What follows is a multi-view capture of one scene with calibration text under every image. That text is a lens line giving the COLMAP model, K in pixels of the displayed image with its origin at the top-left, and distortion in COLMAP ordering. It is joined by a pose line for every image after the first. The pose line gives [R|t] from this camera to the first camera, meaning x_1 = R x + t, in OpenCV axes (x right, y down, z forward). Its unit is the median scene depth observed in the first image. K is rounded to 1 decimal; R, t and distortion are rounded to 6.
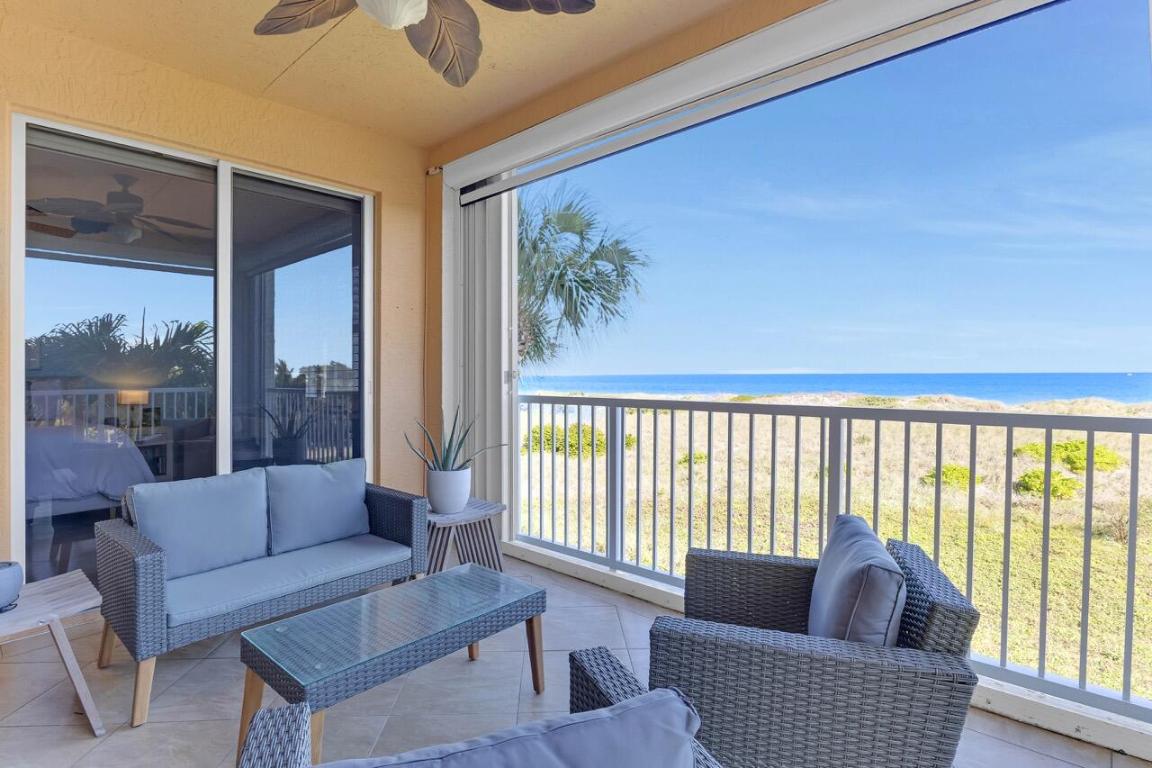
lens RADIAL K [[575.4, 0, 579.6], [0, 575.4, 378.0], [0, 0, 1]] dist [-0.004590, -0.000038]
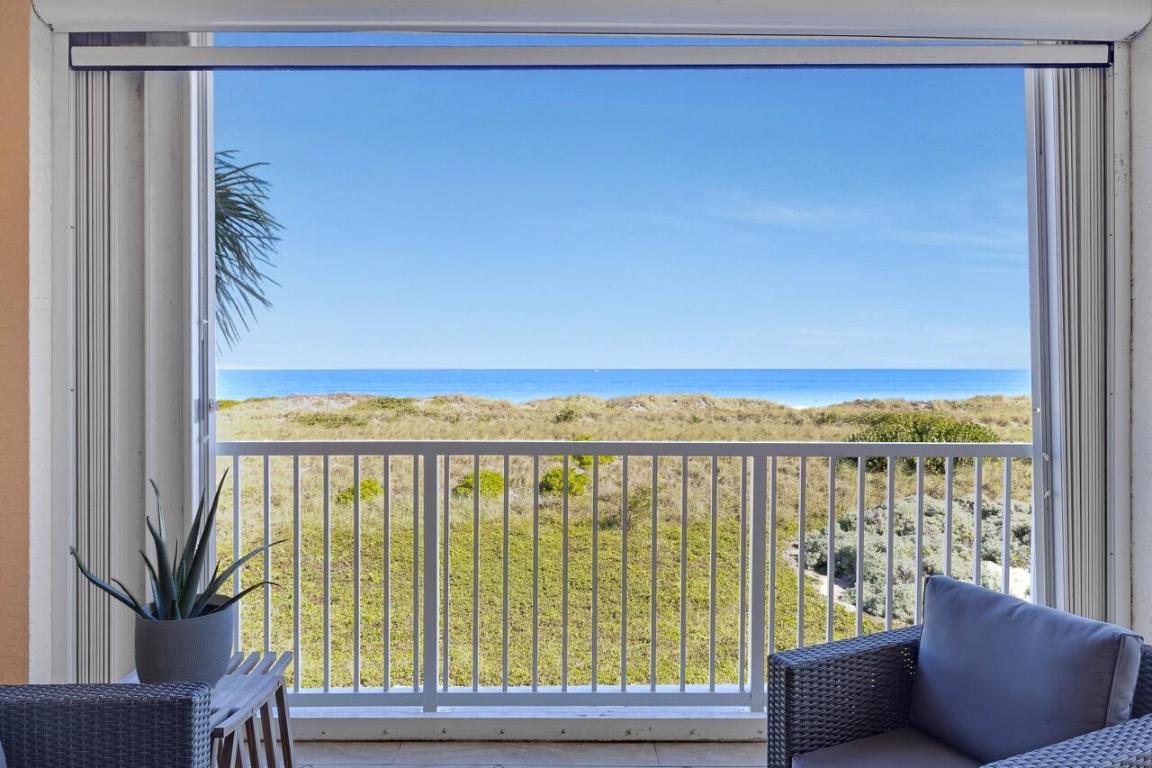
lens RADIAL K [[745.1, 0, 568.4], [0, 745.1, 368.8], [0, 0, 1]] dist [0.001751, 0.000554]
pose [[0.729009, 0.003421, 0.684496, -0.122496], [-0.001430, 0.999993, -0.003475, -0.013618], [-0.684503, 0.001555, 0.729009, 0.085619]]
